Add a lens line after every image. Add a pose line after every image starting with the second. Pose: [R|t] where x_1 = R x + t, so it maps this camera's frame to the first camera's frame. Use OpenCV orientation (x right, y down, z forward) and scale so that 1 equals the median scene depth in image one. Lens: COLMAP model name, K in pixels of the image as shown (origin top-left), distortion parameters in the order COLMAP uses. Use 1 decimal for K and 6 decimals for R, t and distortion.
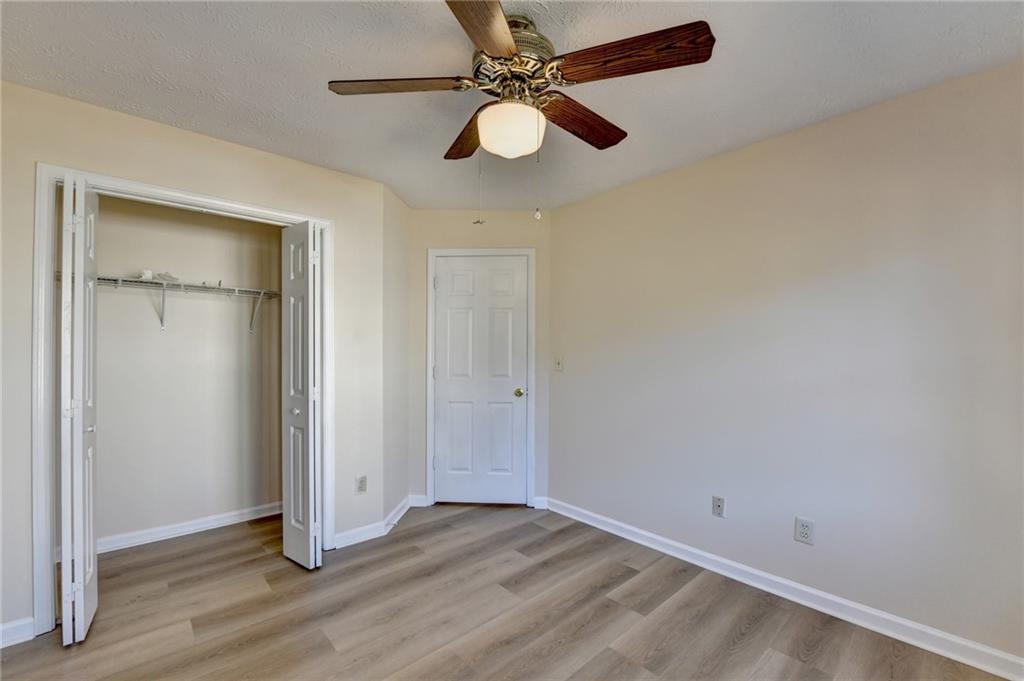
lens RADIAL K [[430.8, 0, 510.0], [0, 430.8, 338.6], [0, 0, 1]] dist [-0.016117, -0.000797]
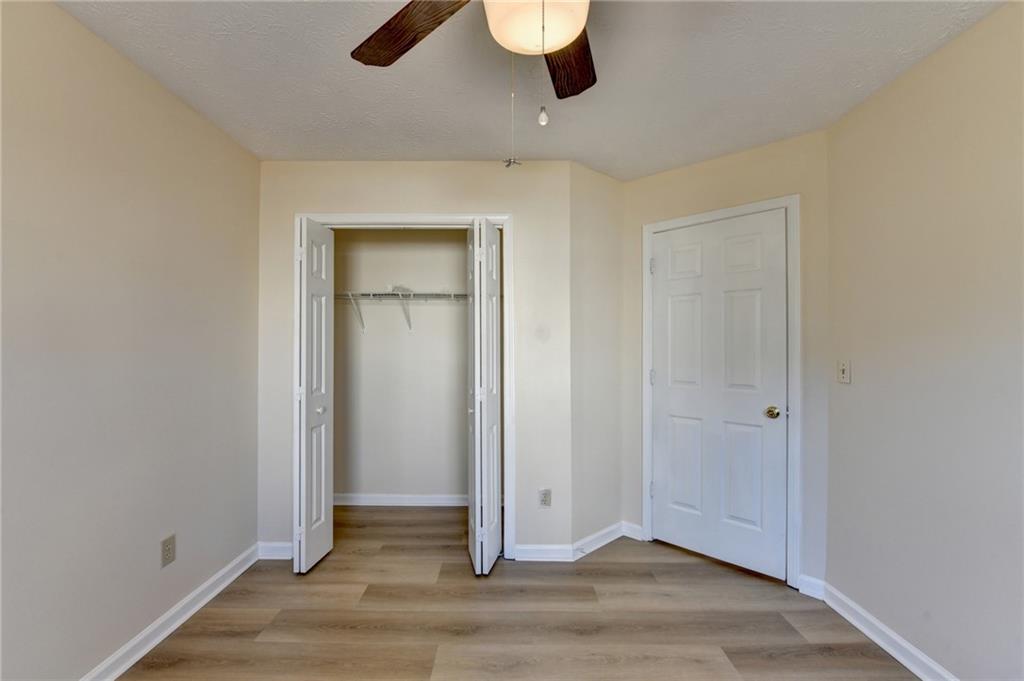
lens RADIAL K [[430.8, 0, 510.0], [0, 430.8, 338.6], [0, 0, 1]] dist [-0.016117, -0.000797]
pose [[0.733714, -0.015049, -0.679292, 0.215411], [0.017974, 0.999835, -0.002737, 0.004839], [0.679221, -0.010201, 0.733863, 0.279293]]
